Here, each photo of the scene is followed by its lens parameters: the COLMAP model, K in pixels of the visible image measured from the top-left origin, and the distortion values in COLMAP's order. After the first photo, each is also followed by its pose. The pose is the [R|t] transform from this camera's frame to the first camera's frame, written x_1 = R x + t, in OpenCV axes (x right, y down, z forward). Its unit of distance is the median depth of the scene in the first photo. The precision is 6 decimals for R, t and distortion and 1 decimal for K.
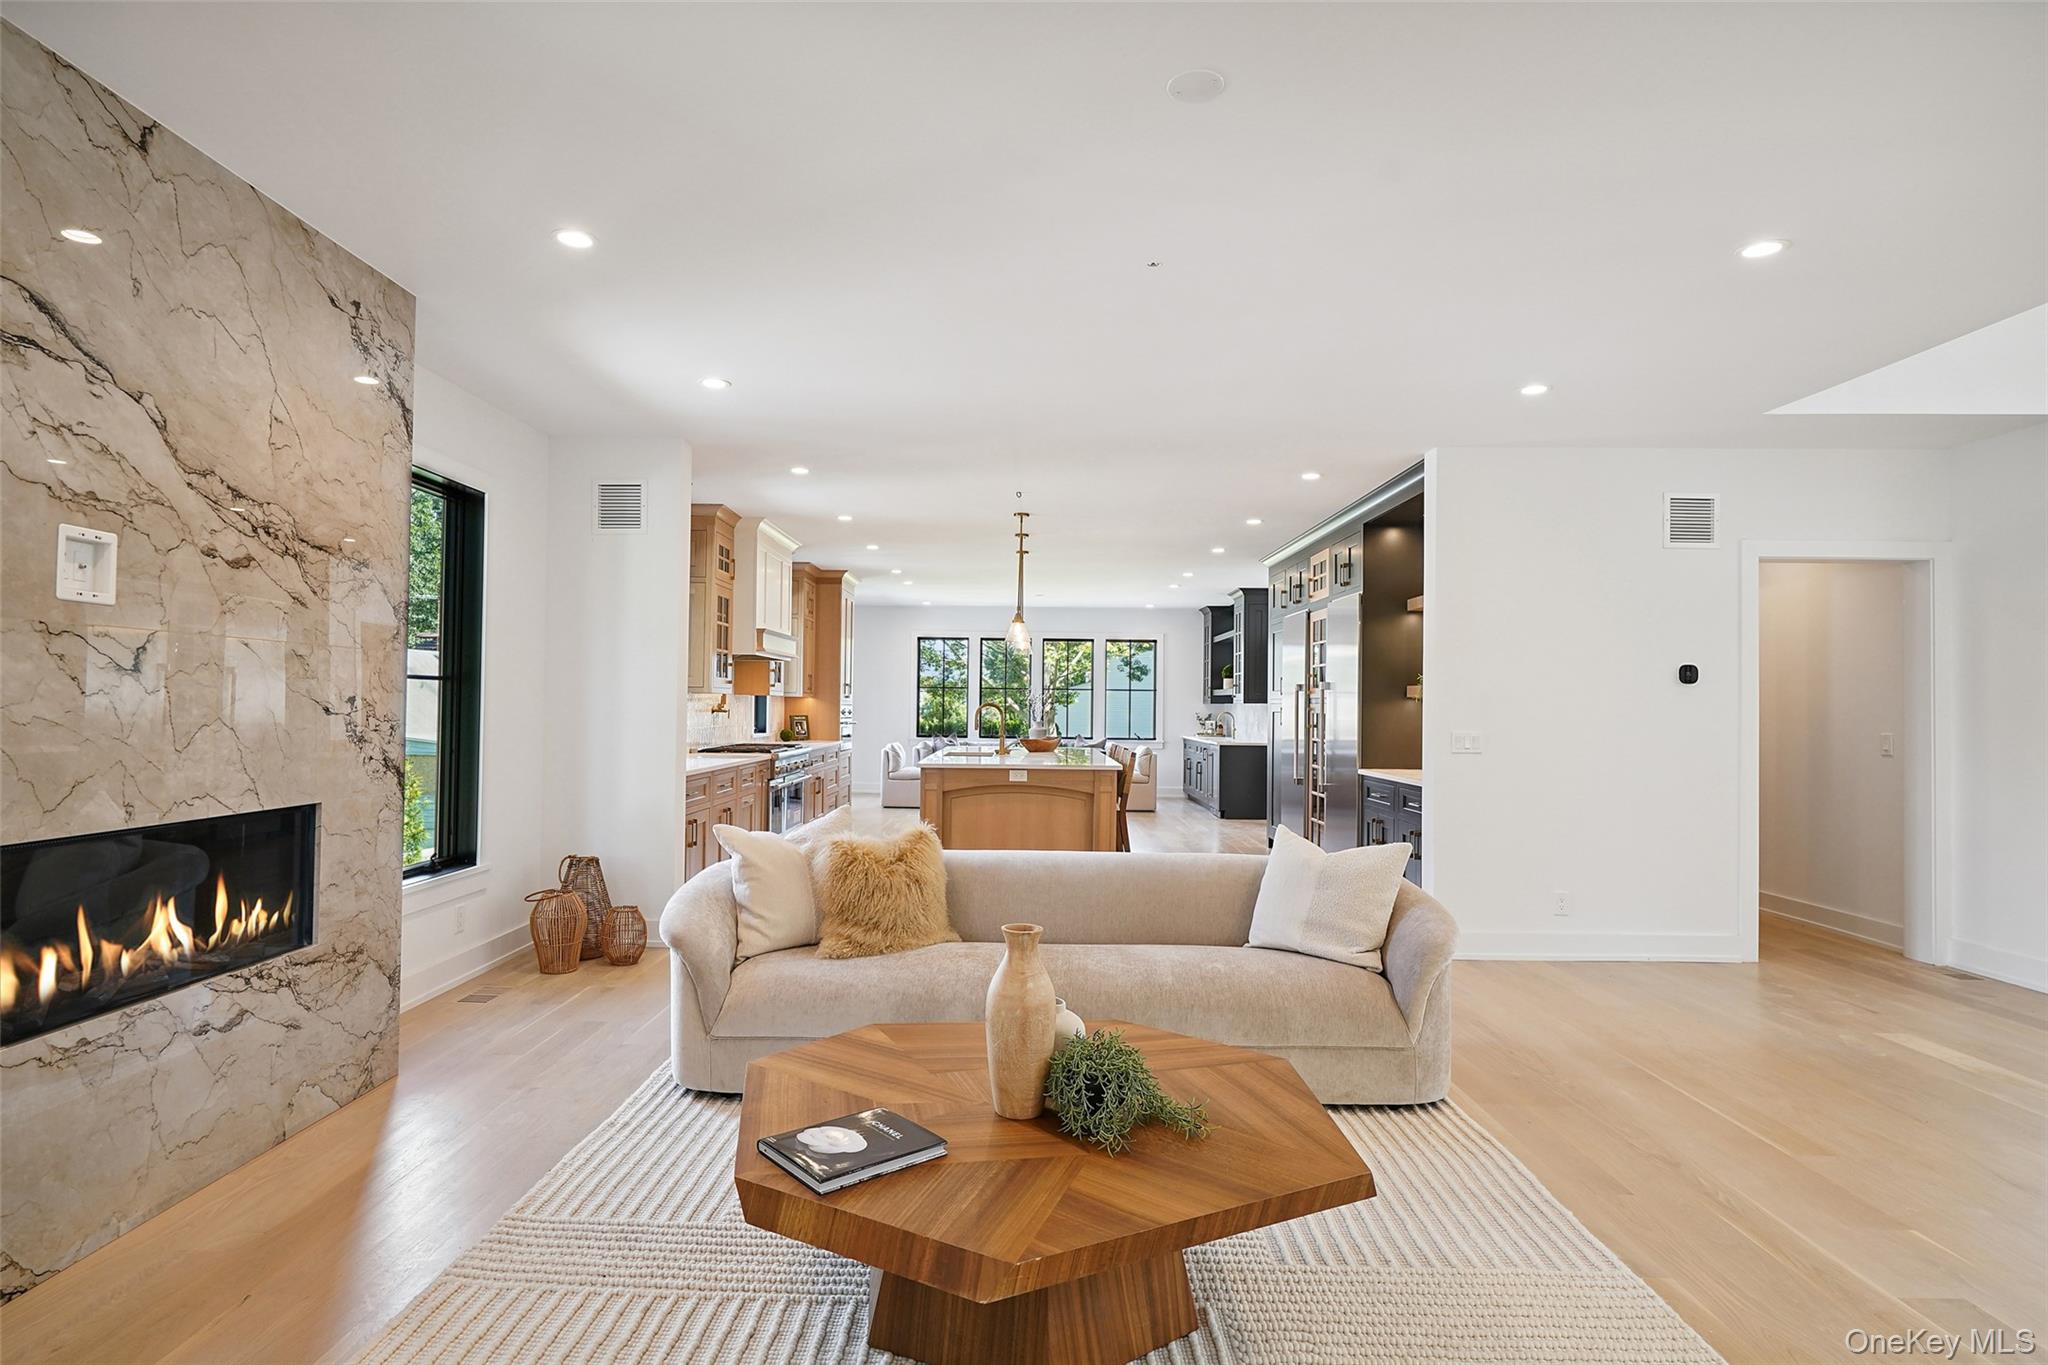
lens RADIAL K [[1057.5, 0, 1022.3], [0, 1057.5, 690.8], [0, 0, 1]] dist [0.003660, 0.000068]
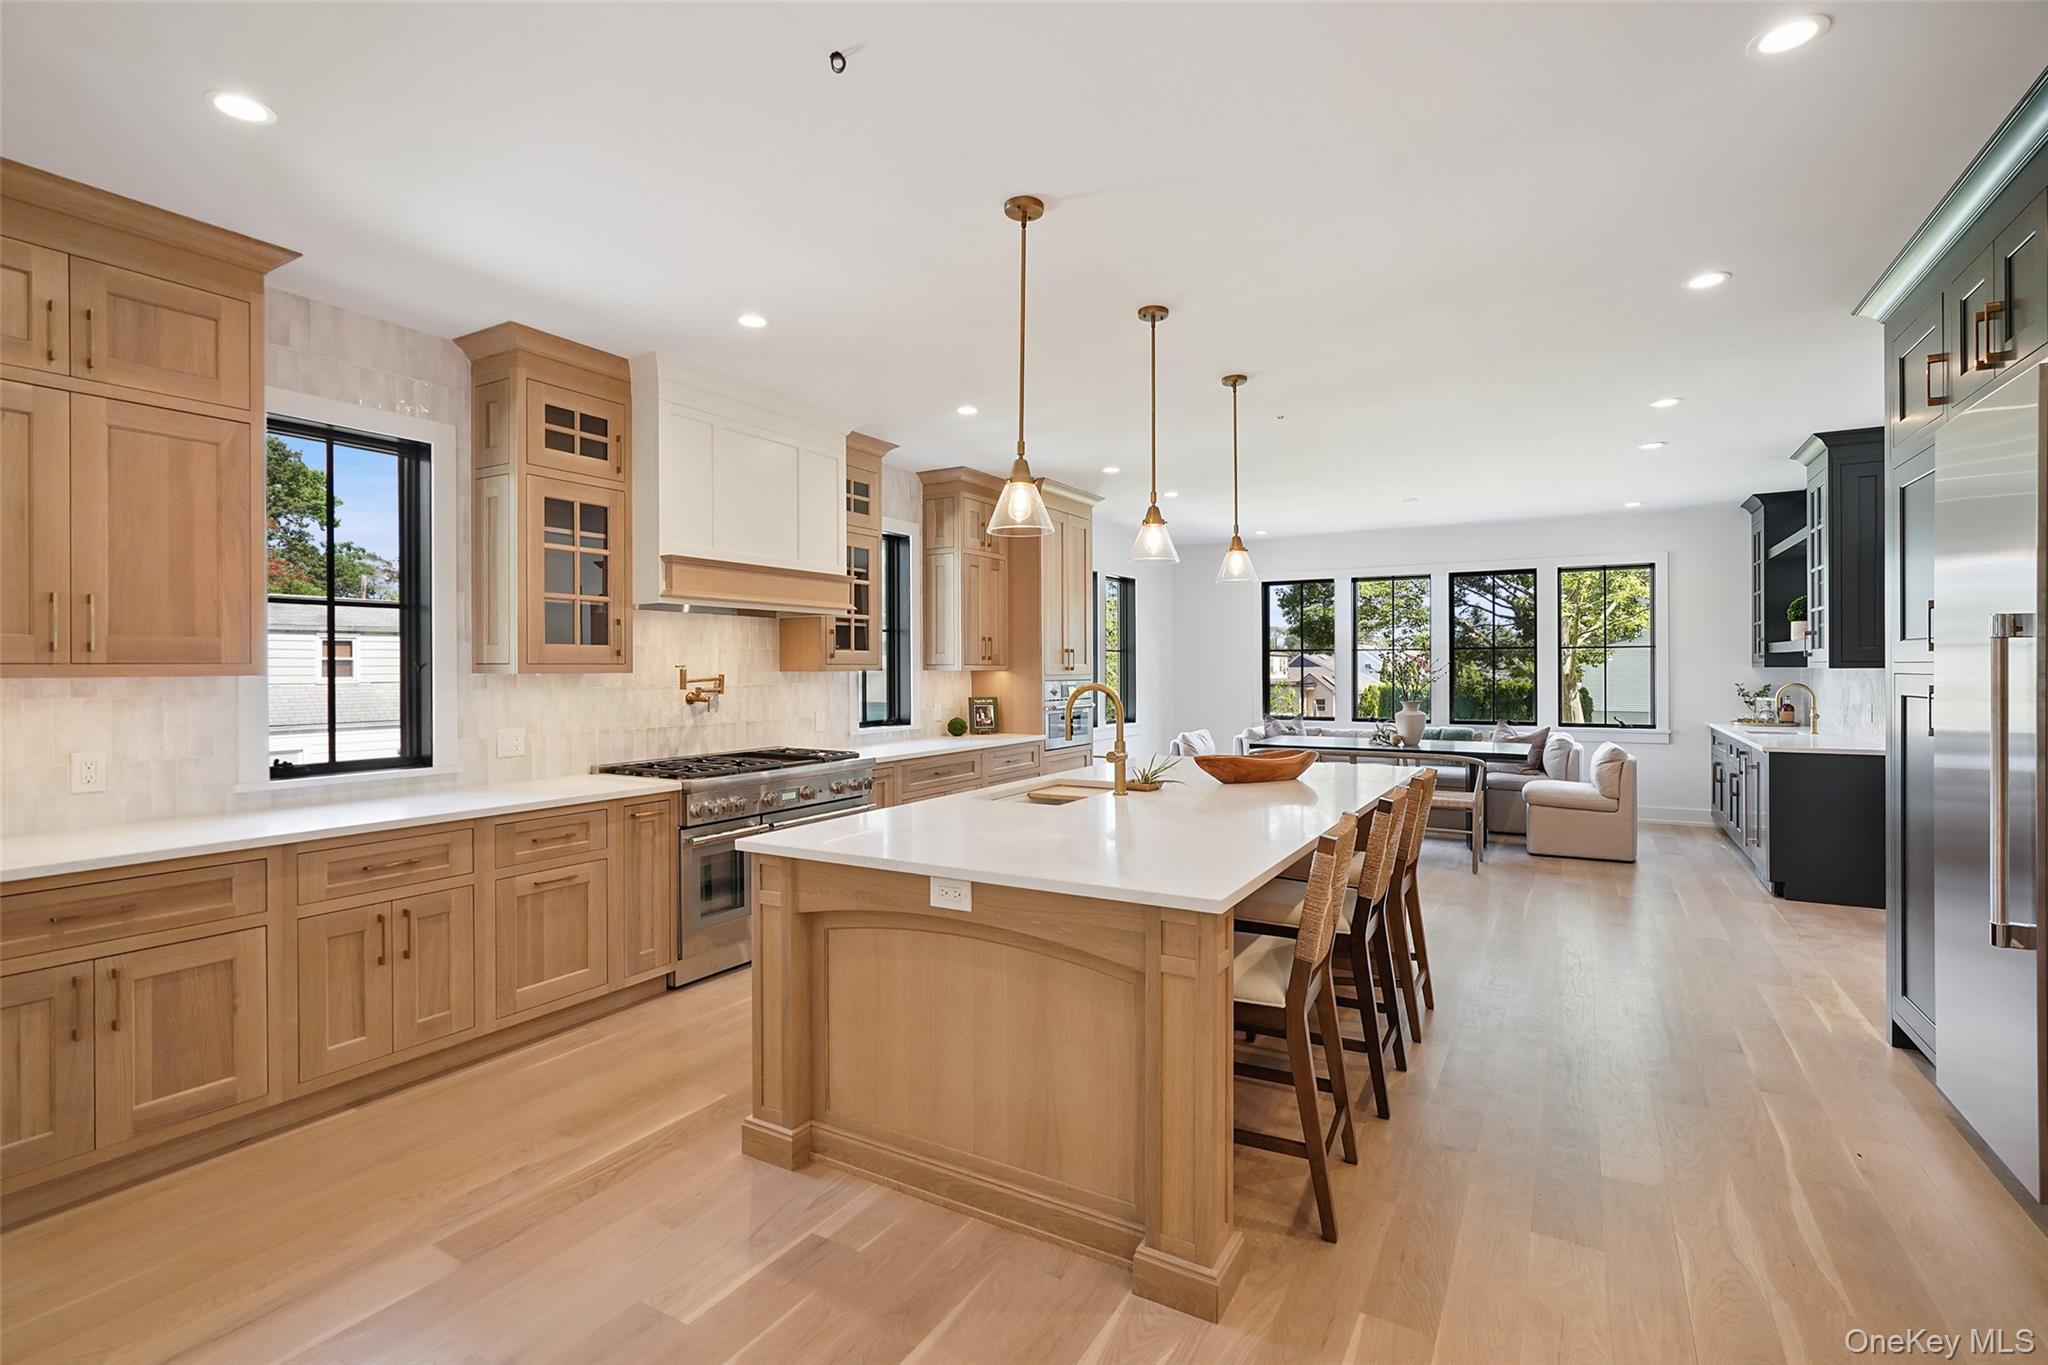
lens RADIAL K [[953.5, 0, 1018.6], [0, 953.5, 662.3], [0, 0, 1]] dist [0.000775, 0.000104]
pose [[0.864548, -0.017830, -0.502234, 0.269452], [0.021196, 0.999775, 0.000994, 0.001790], [0.502104, -0.011505, 0.864731, 1.085075]]
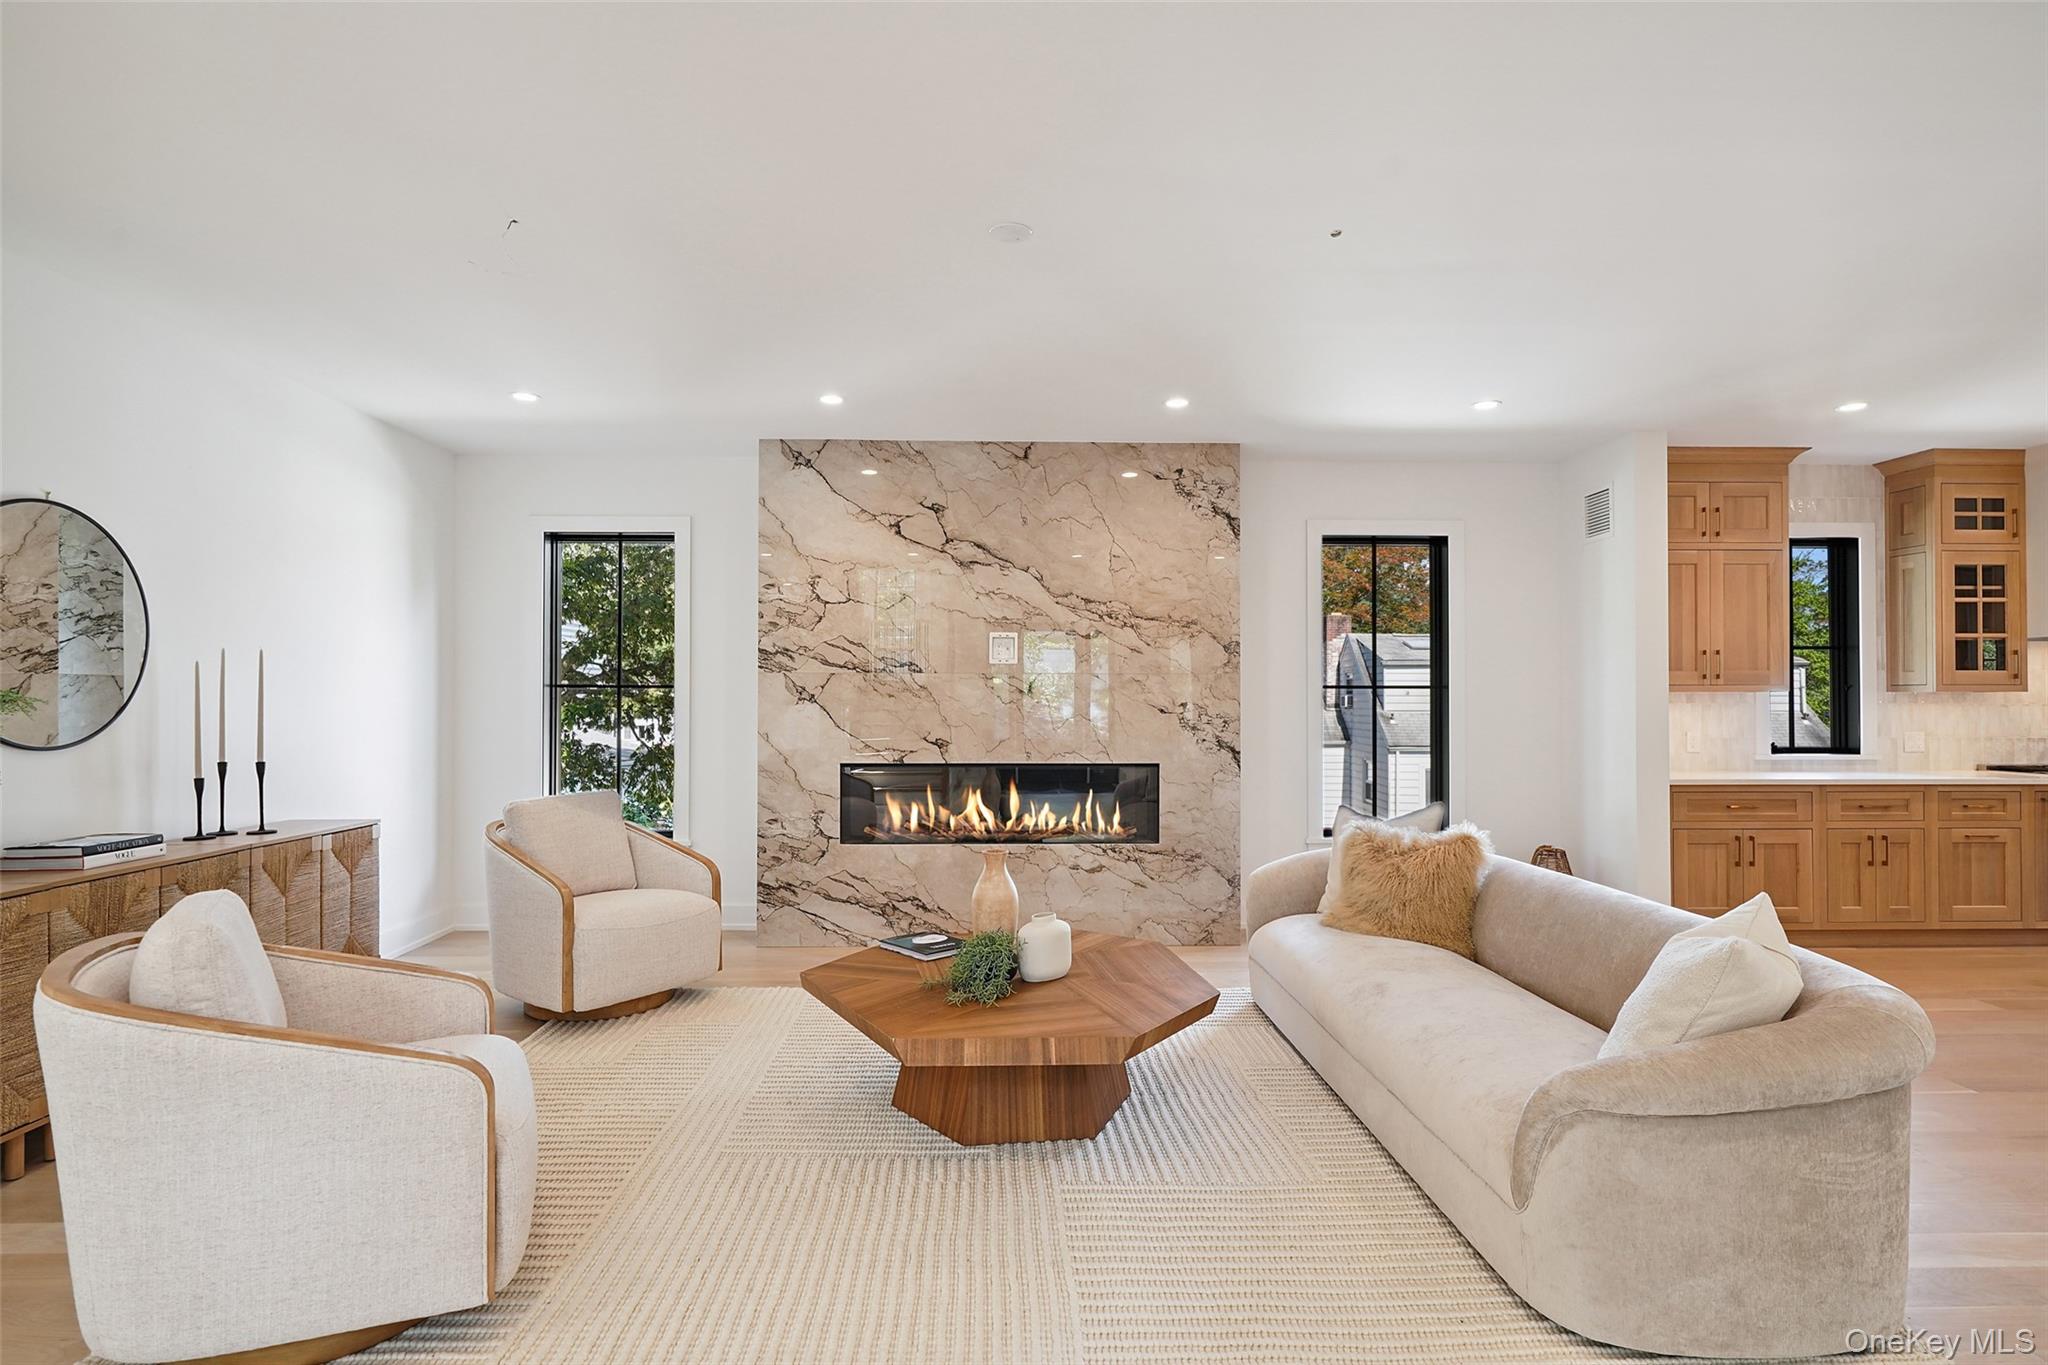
lens RADIAL K [[1037.8, 0, 1015.2], [0, 1037.8, 690.6], [0, 0, 1]] dist [0.006384, 0.001600]
pose [[0.047892, -0.021648, -0.998618, 0.677995], [0.014803, 0.999671, -0.020961, 0.011425], [0.998743, -0.013779, 0.048197, 0.440334]]
